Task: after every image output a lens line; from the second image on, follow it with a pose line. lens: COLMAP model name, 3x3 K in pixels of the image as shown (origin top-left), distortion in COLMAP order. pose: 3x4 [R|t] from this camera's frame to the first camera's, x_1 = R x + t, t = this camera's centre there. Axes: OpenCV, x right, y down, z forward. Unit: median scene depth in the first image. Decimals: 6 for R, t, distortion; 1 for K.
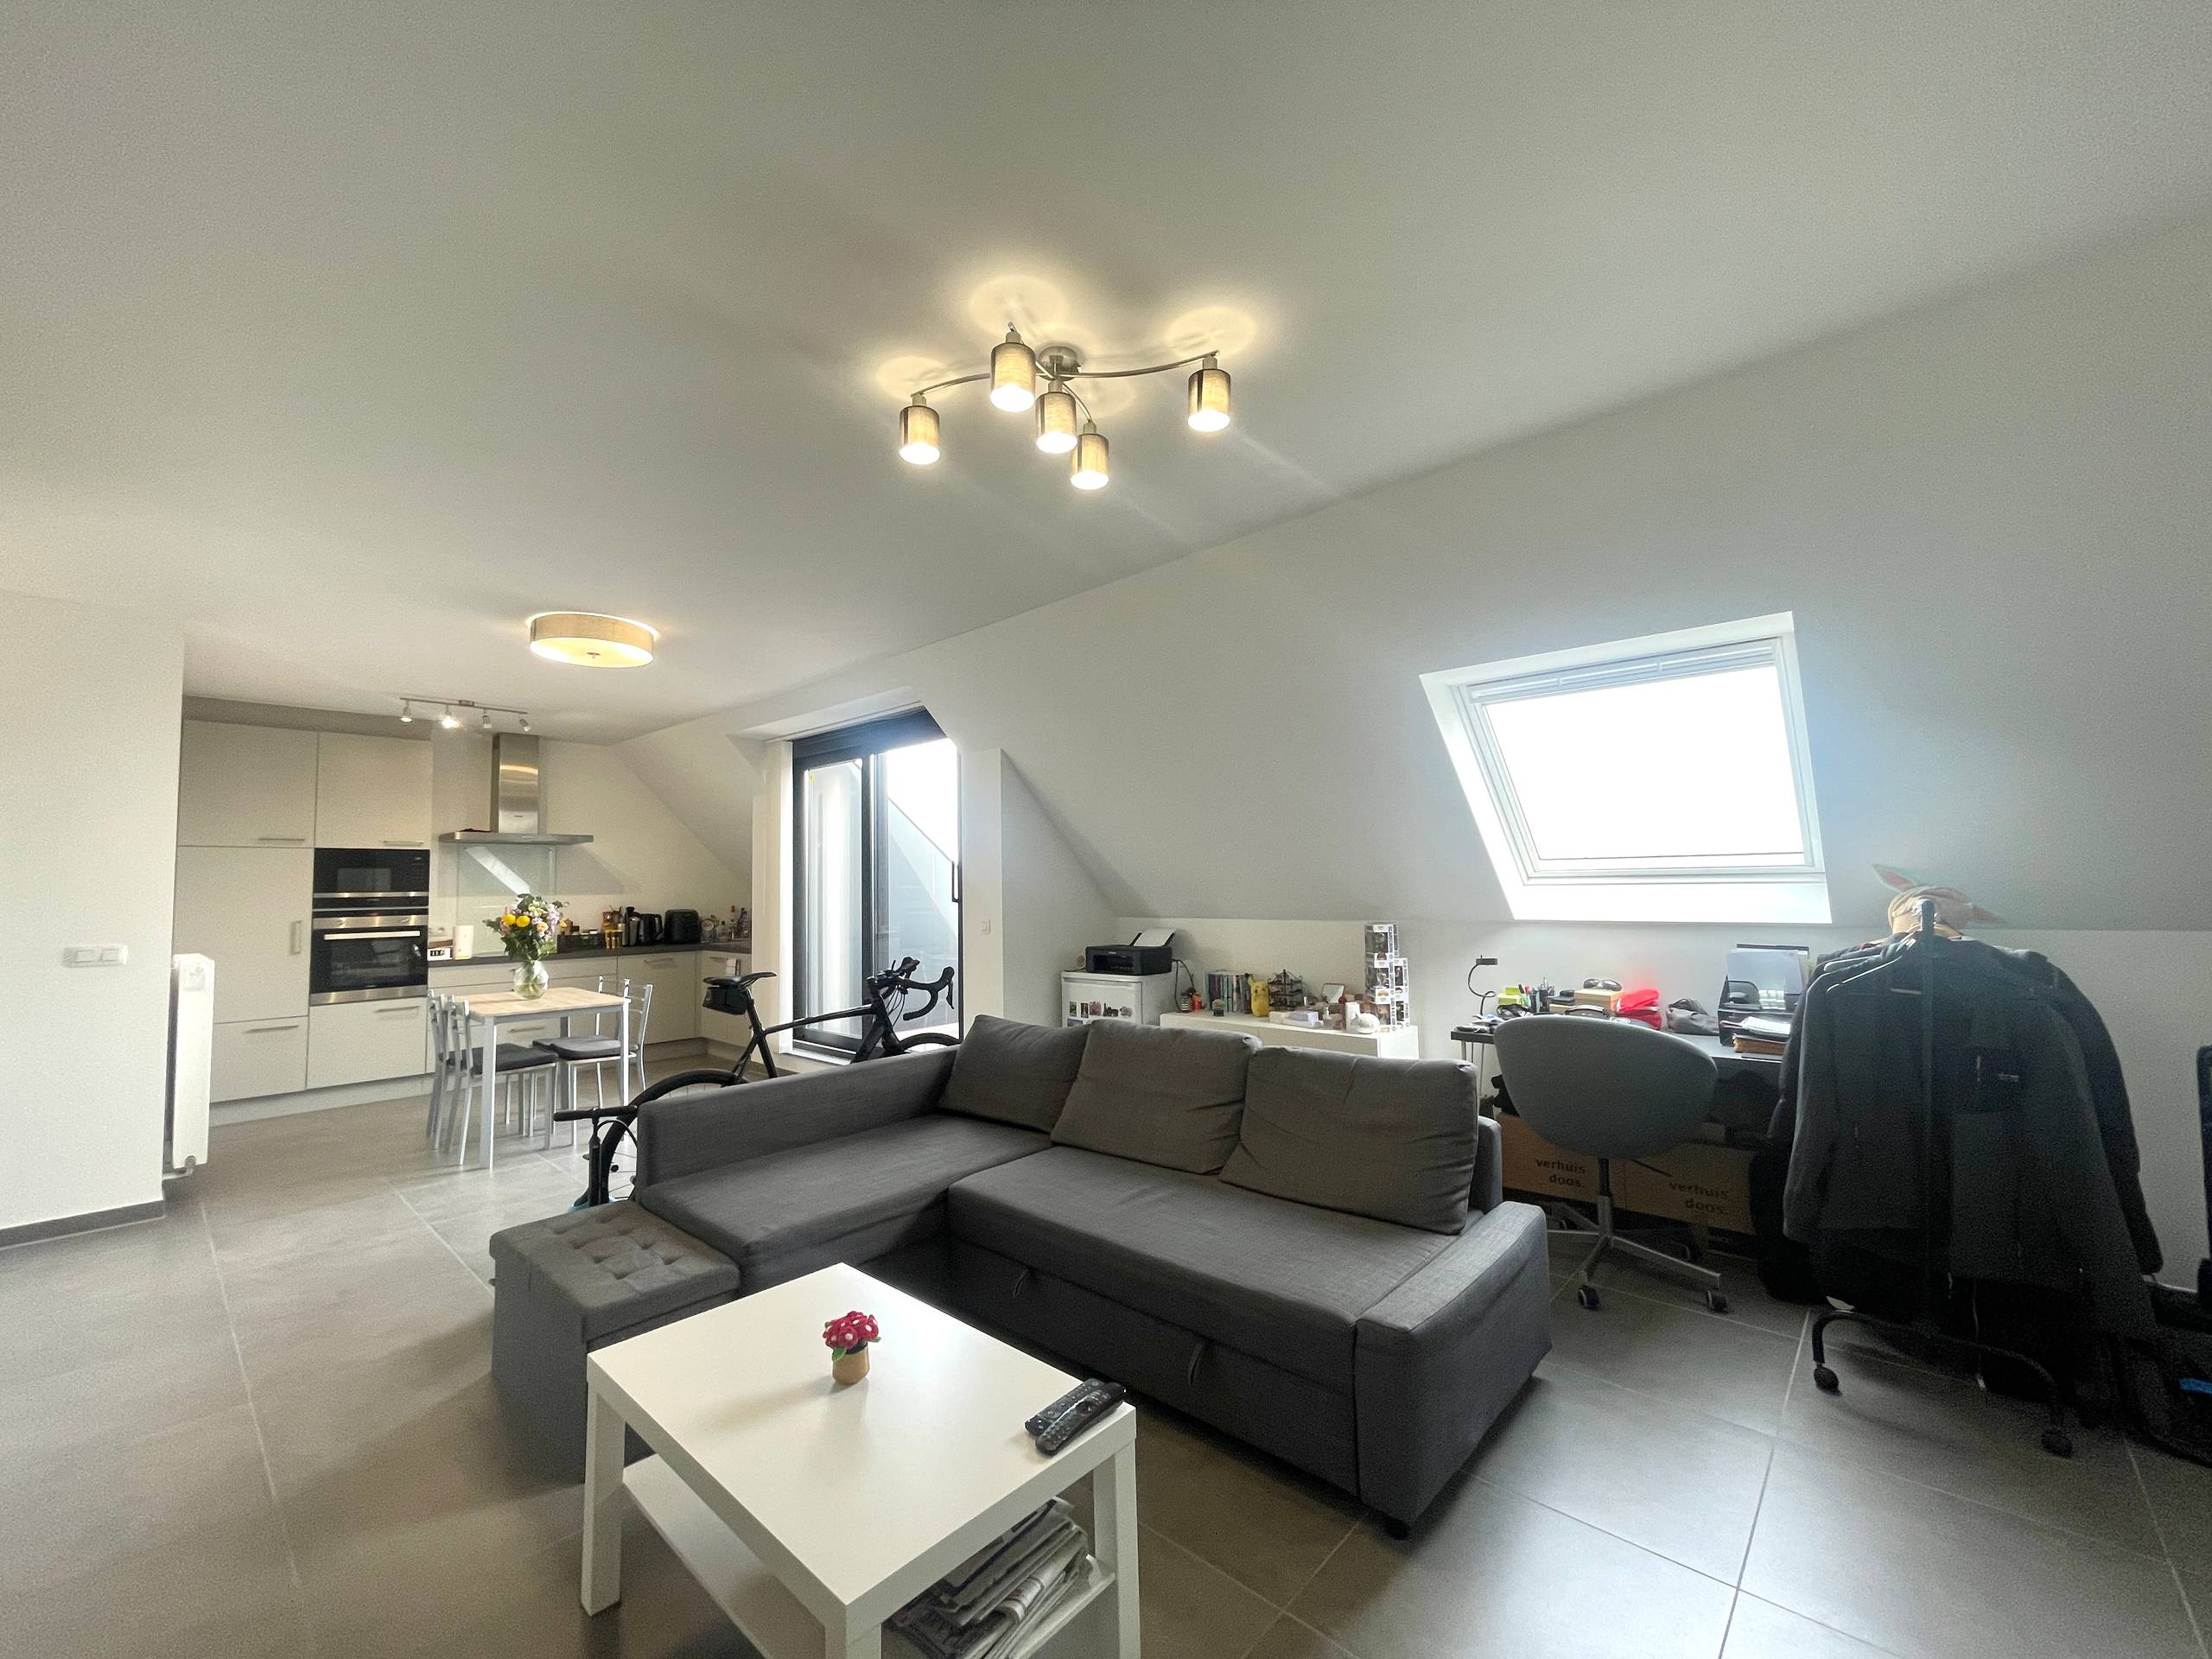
lens RADIAL K [[893.6, 0, 1089.2], [0, 893.6, 829.4], [0, 0, 1]] dist [0.006441, -0.000076]
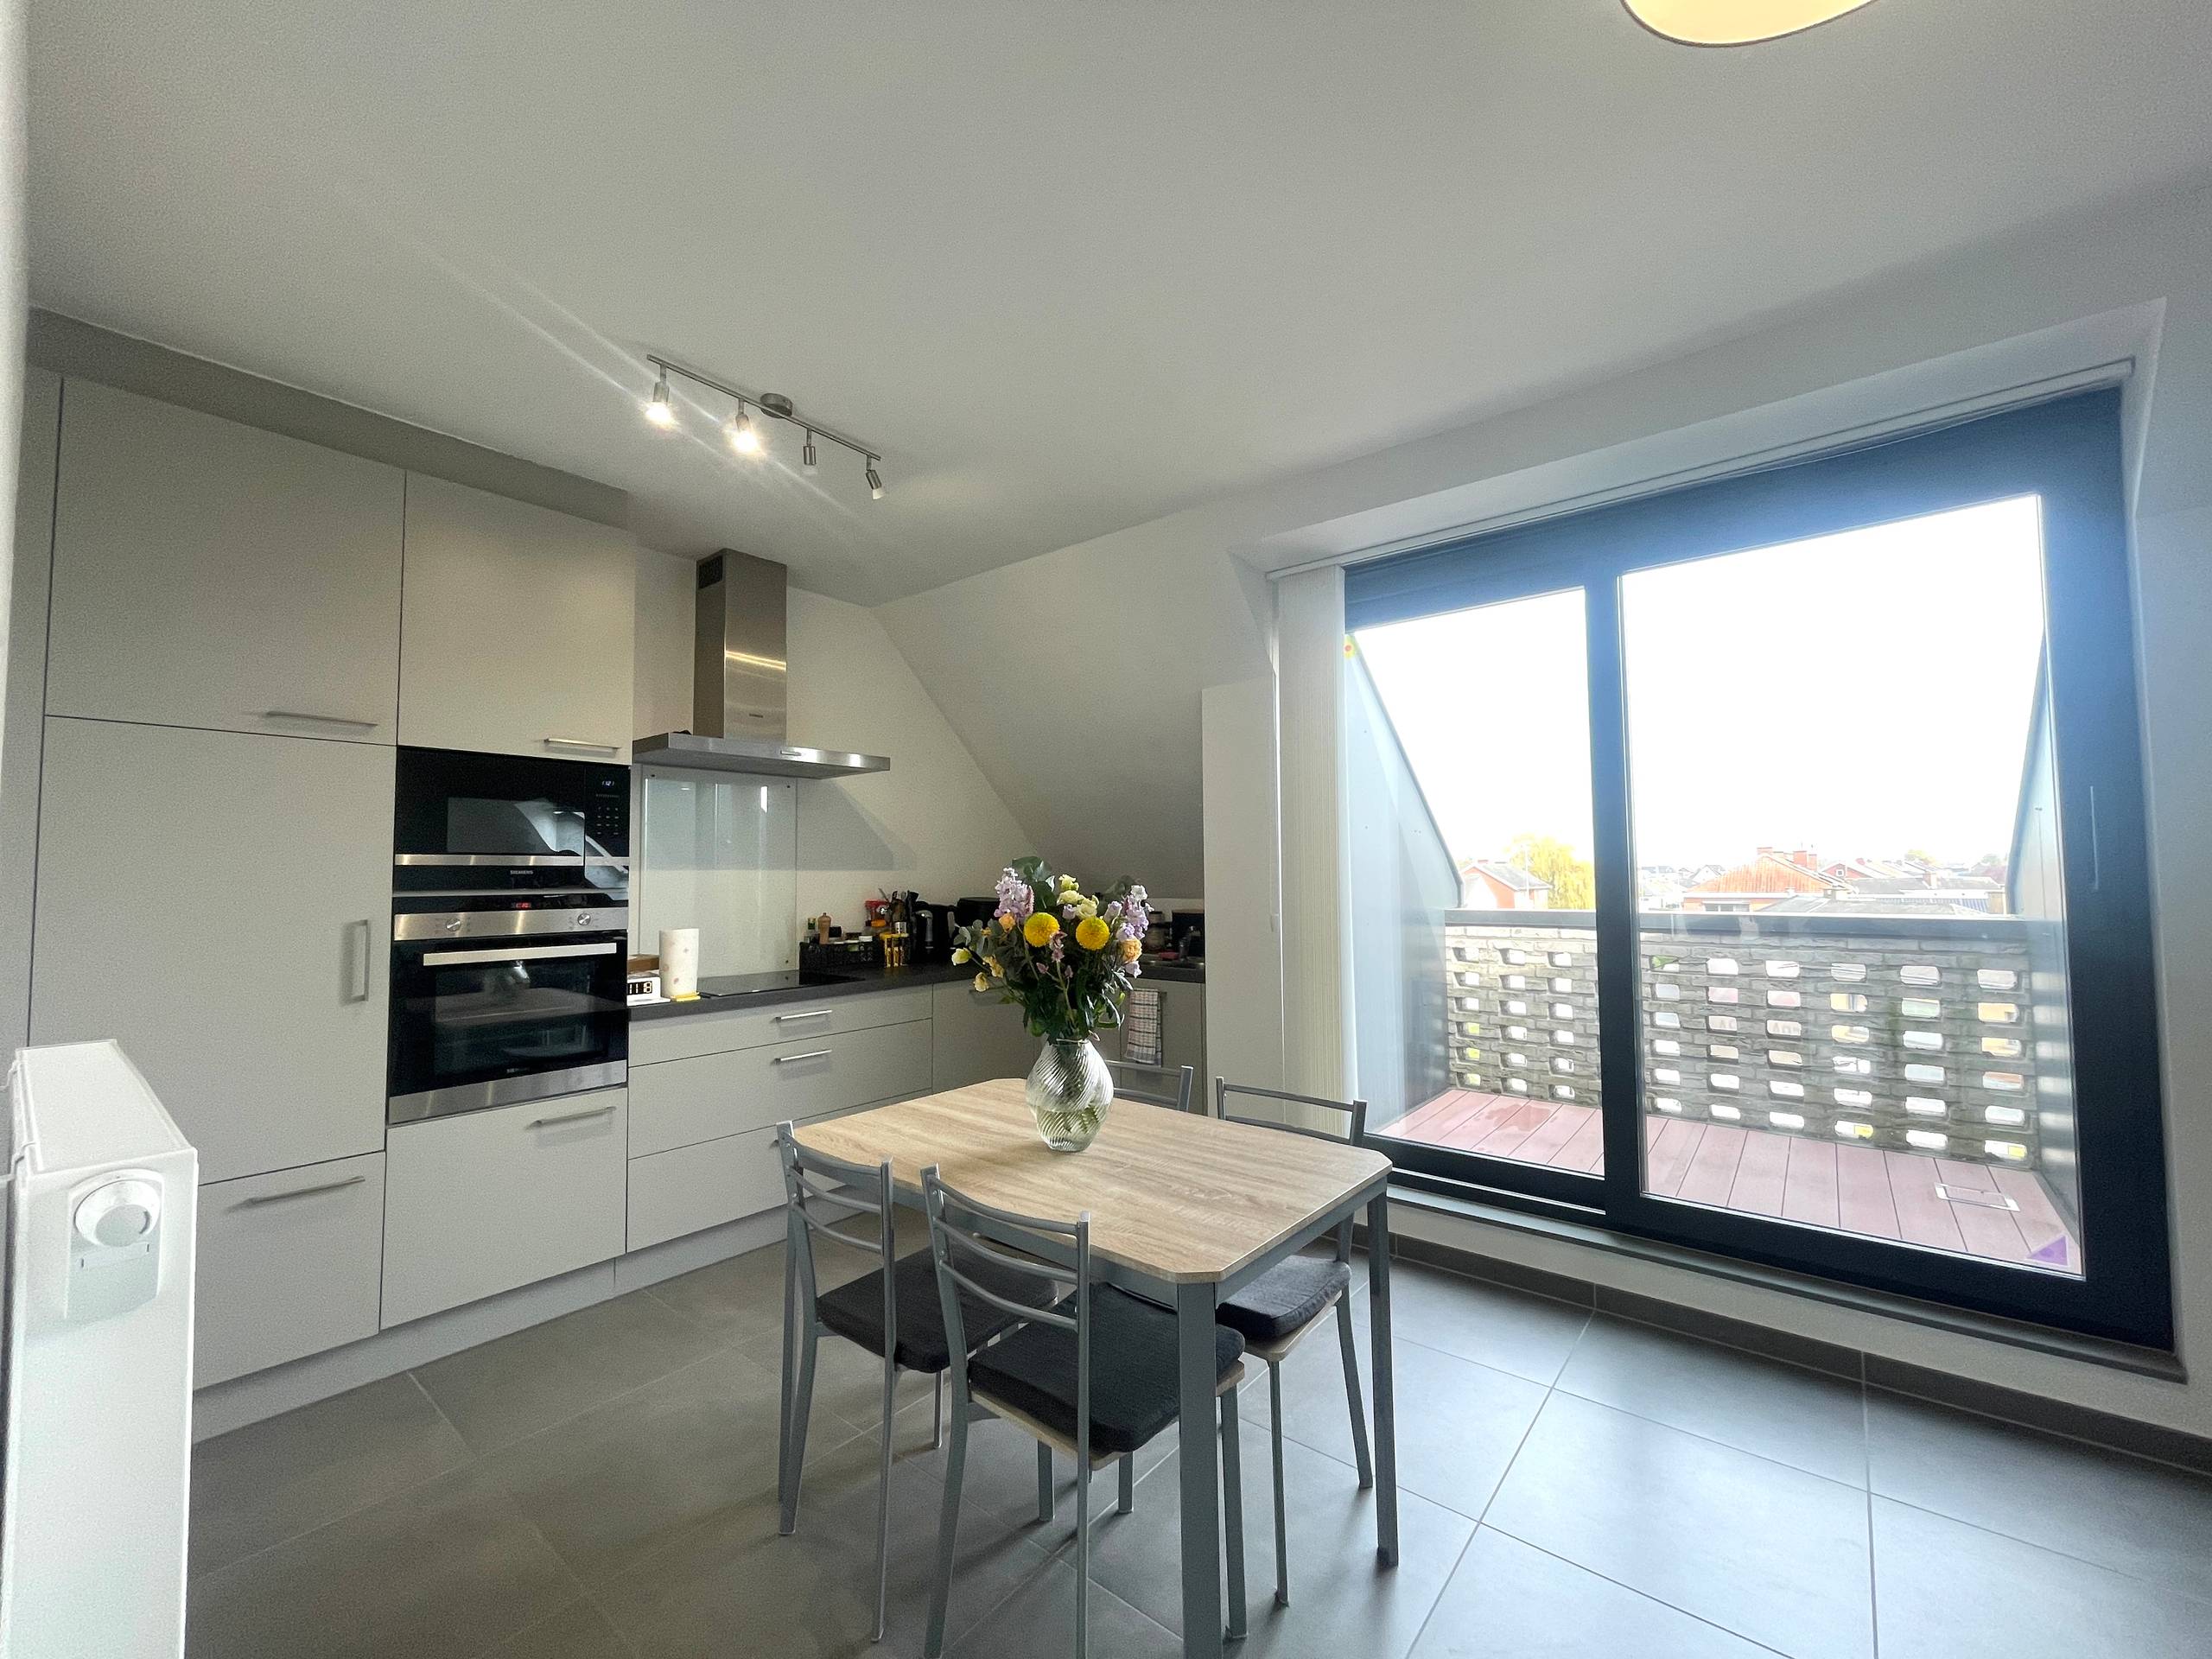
lens RADIAL K [[892.2, 0, 1106.0], [0, 892.2, 829.5], [0, 0, 1]] dist [-0.001830, -0.000453]
pose [[0.997648, 0.012380, 0.067421, -0.557494], [-0.013212, 0.999842, 0.011902, 0.049876], [-0.067263, -0.012764, 0.997654, 0.561361]]
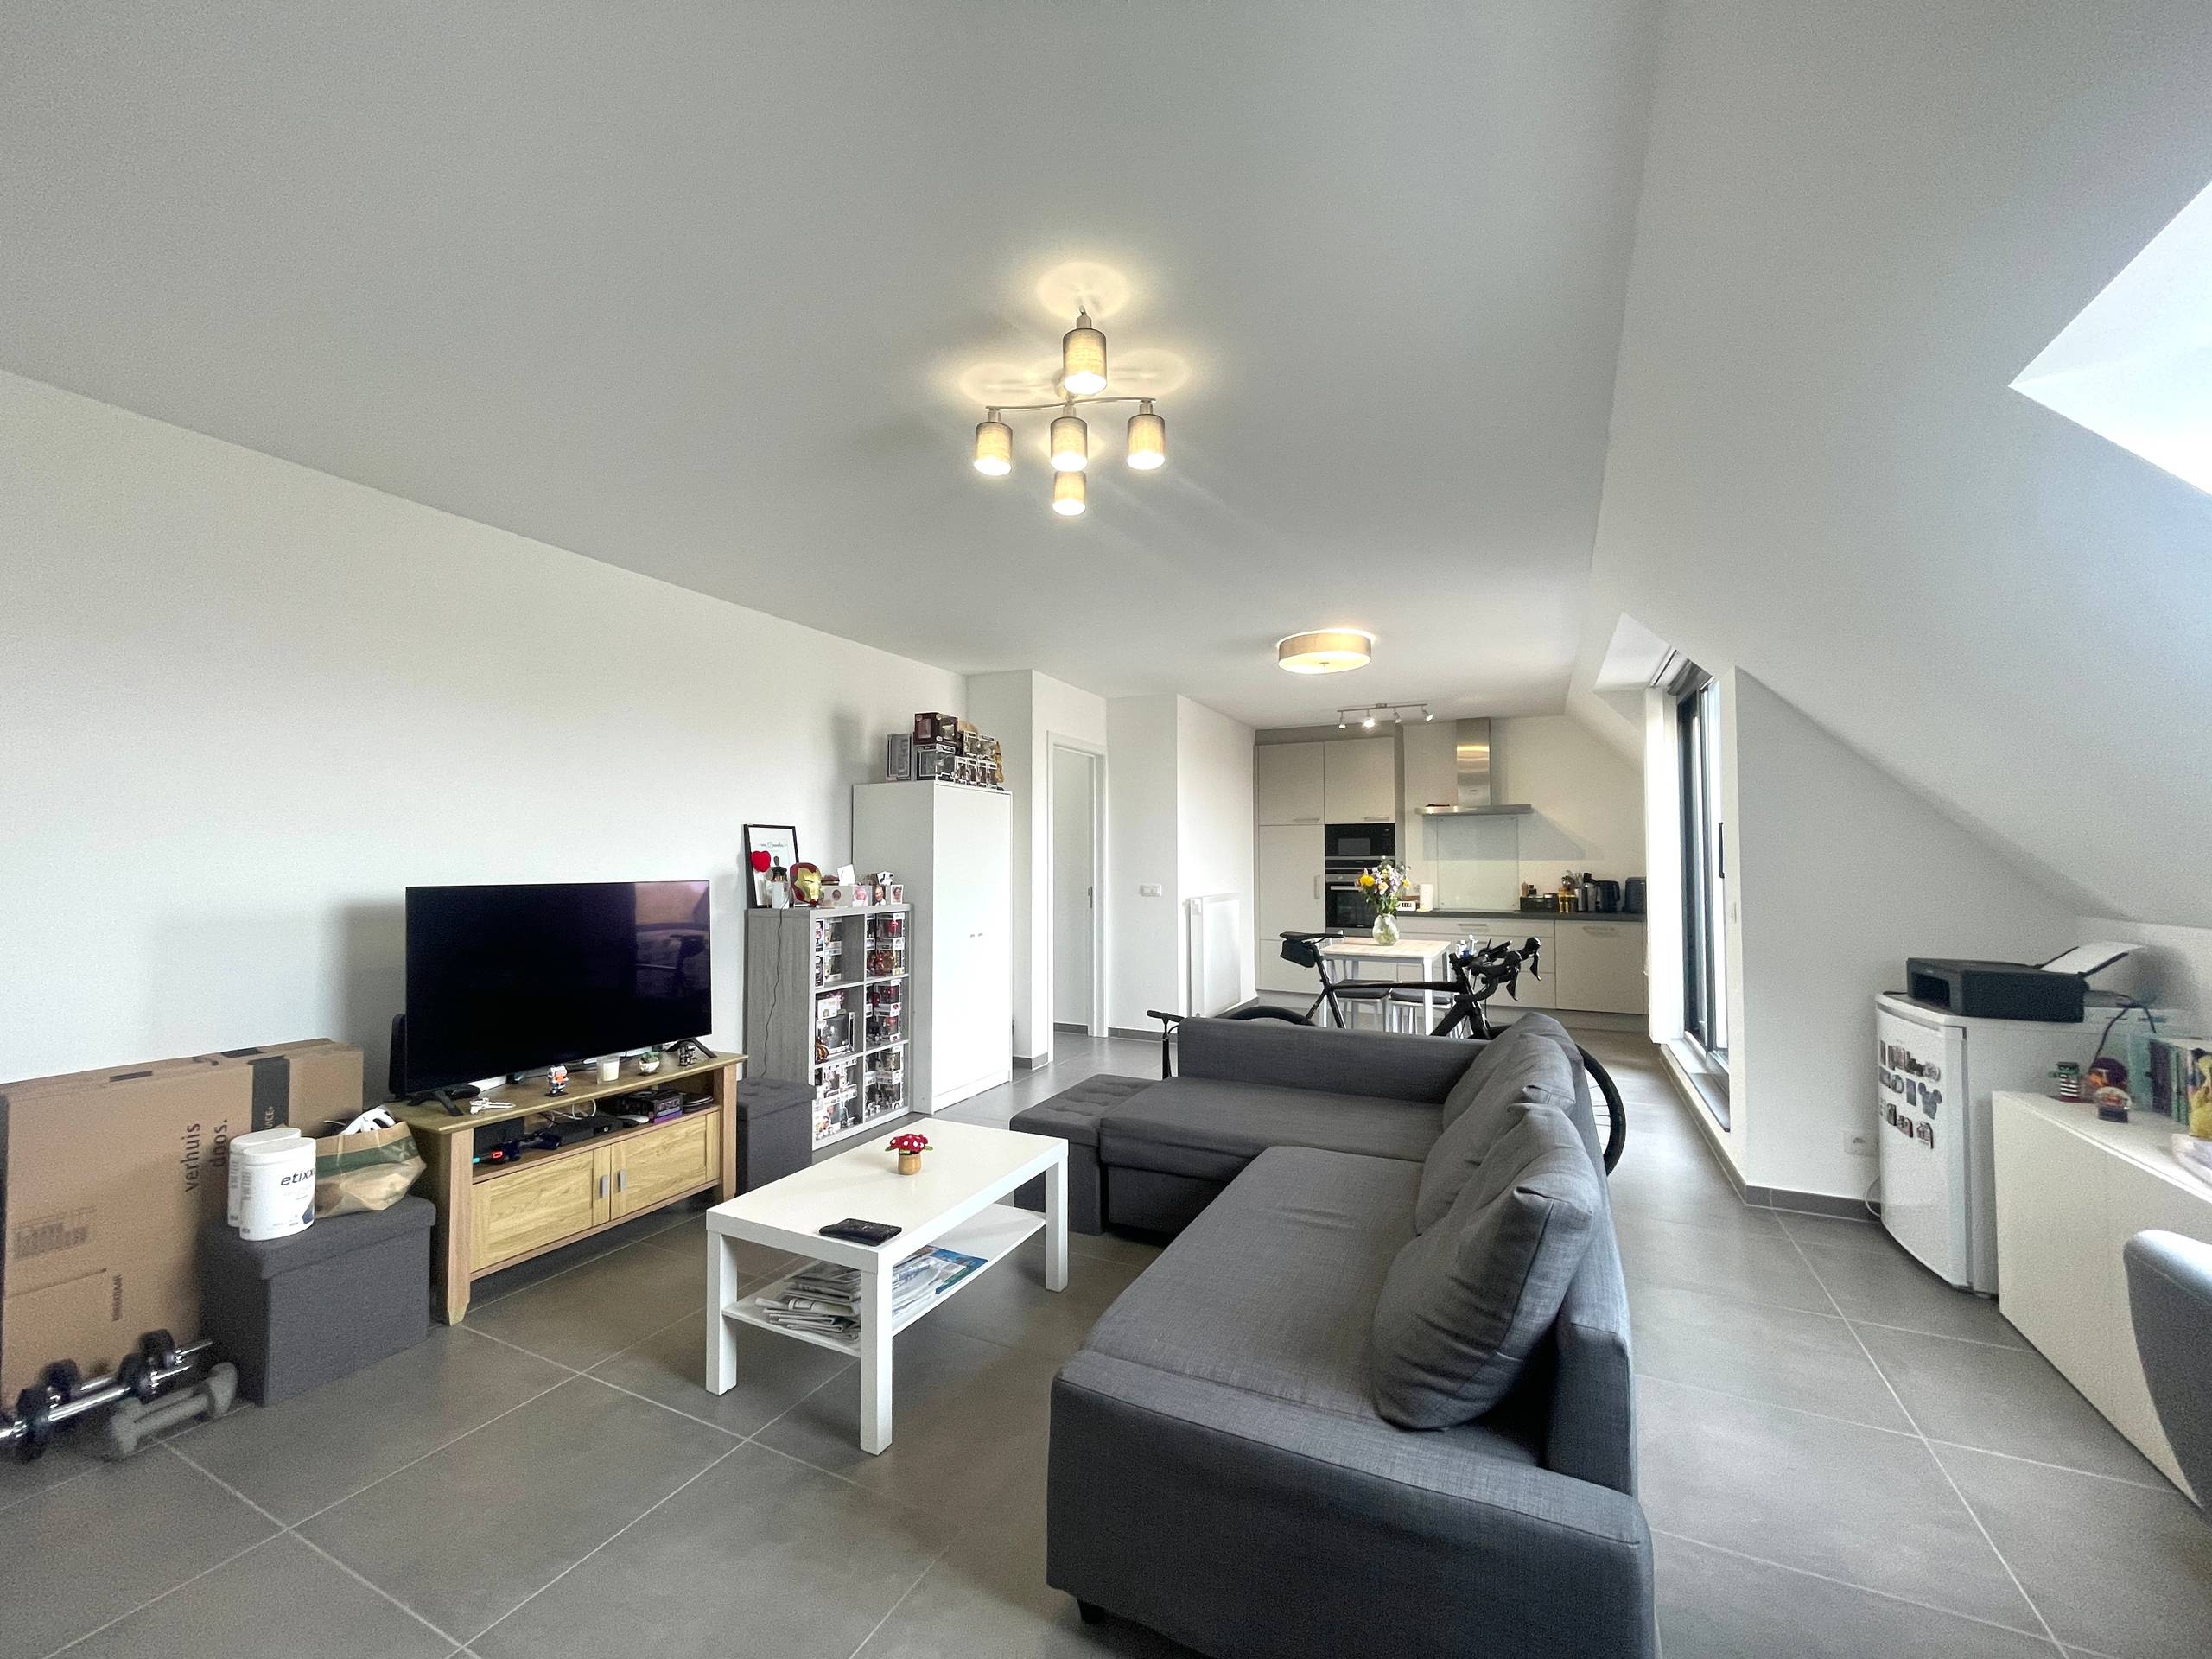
lens RADIAL K [[893.6, 0, 1089.2], [0, 893.6, 829.4], [0, 0, 1]] dist [0.006441, -0.000076]
pose [[0.274971, -0.019153, -0.961262, 0.380413], [0.059063, 0.998250, -0.002995, 0.010808], [0.959637, -0.055952, 0.275621, 0.256445]]
